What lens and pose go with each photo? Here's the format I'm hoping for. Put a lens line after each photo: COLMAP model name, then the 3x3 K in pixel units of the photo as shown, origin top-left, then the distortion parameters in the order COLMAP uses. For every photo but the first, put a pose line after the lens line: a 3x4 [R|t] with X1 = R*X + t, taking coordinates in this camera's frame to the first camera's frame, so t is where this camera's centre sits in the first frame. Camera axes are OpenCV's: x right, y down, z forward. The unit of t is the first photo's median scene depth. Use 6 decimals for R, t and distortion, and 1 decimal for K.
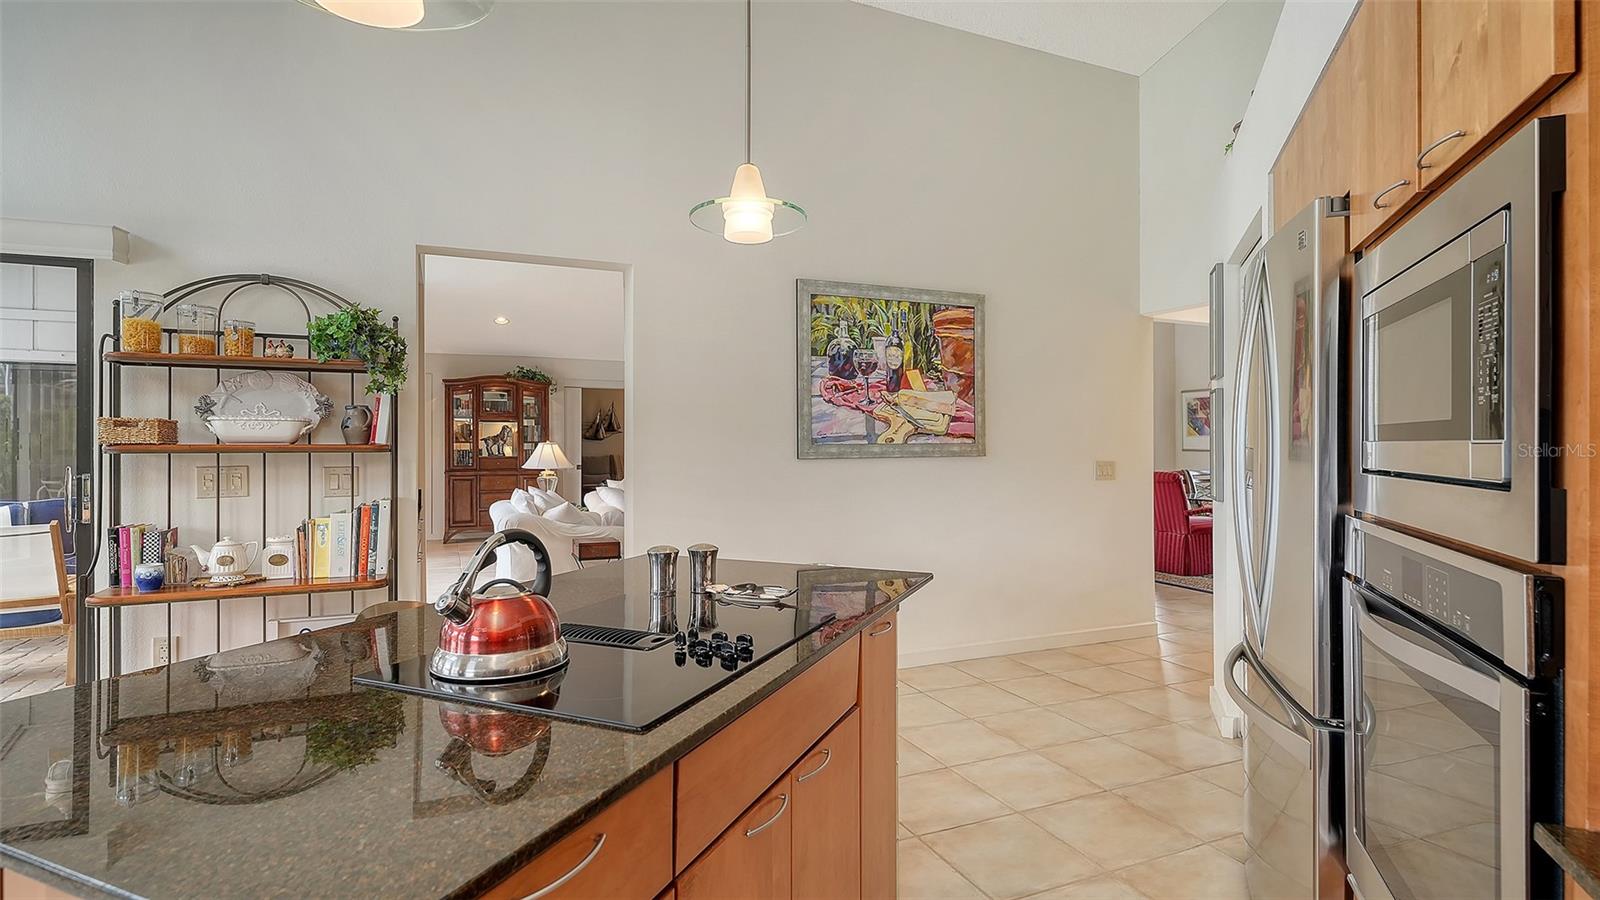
lens RADIAL K [[800.9, 0, 806.2], [0, 800.9, 442.6], [0, 0, 1]] dist [-0.000067, 0.000551]
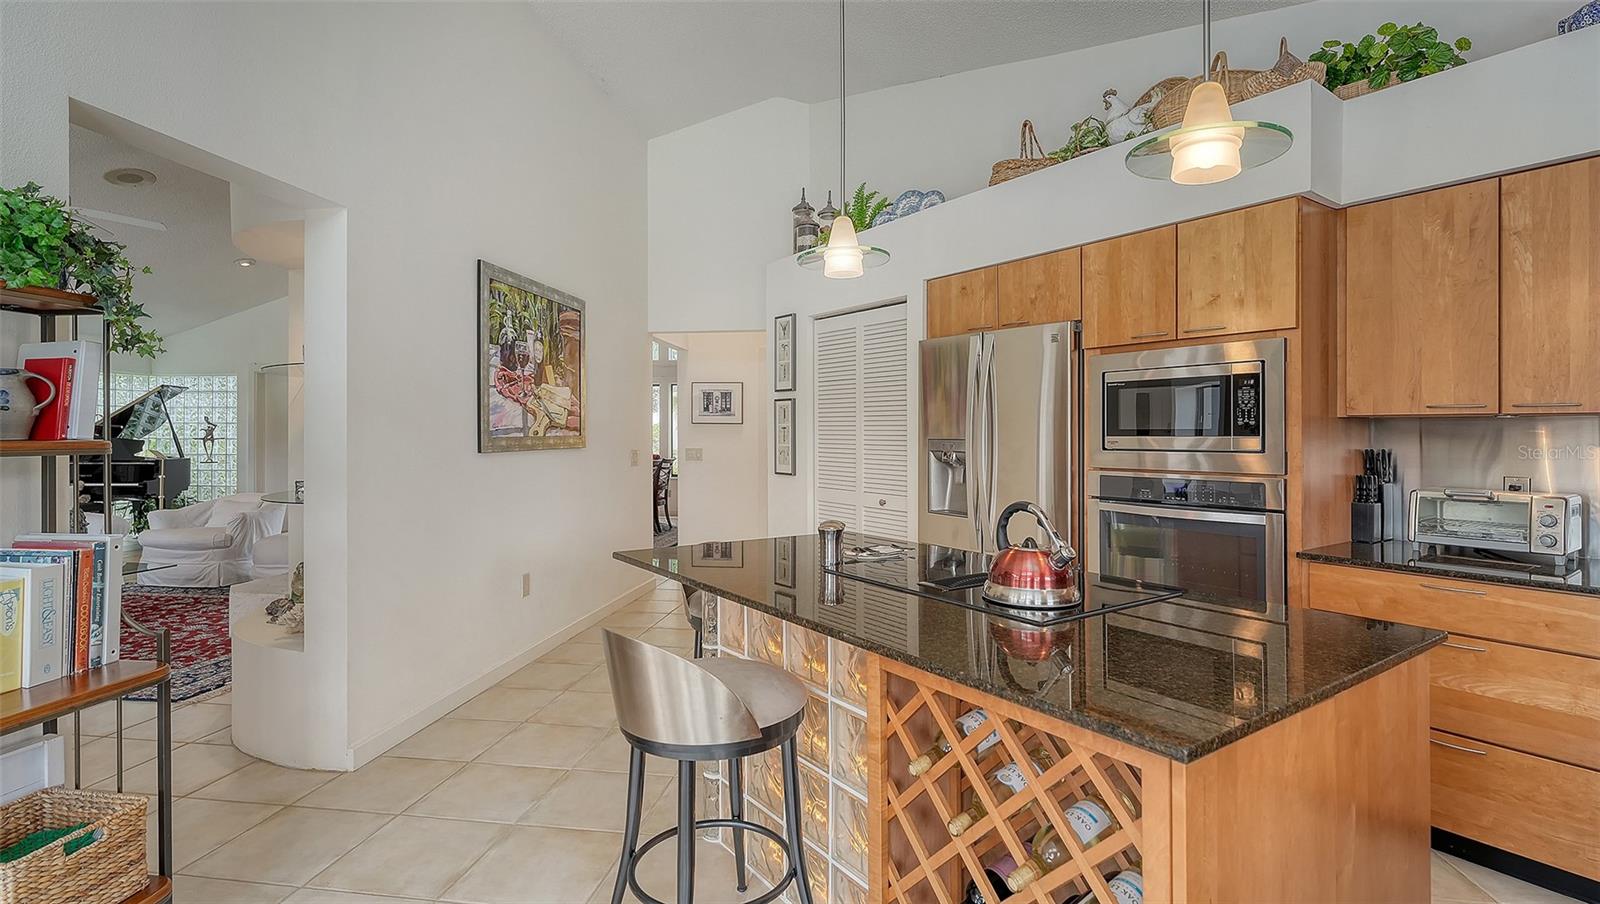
lens RADIAL K [[748.1, 0, 805.8], [0, 748.1, 439.3], [0, 0, 1]] dist [0.000146, -0.000002]
pose [[0.532847, -0.006775, 0.846185, -0.530319], [0.002396, 0.999976, 0.006497, -0.000057], [-0.846208, -0.001434, 0.532850, 0.208791]]
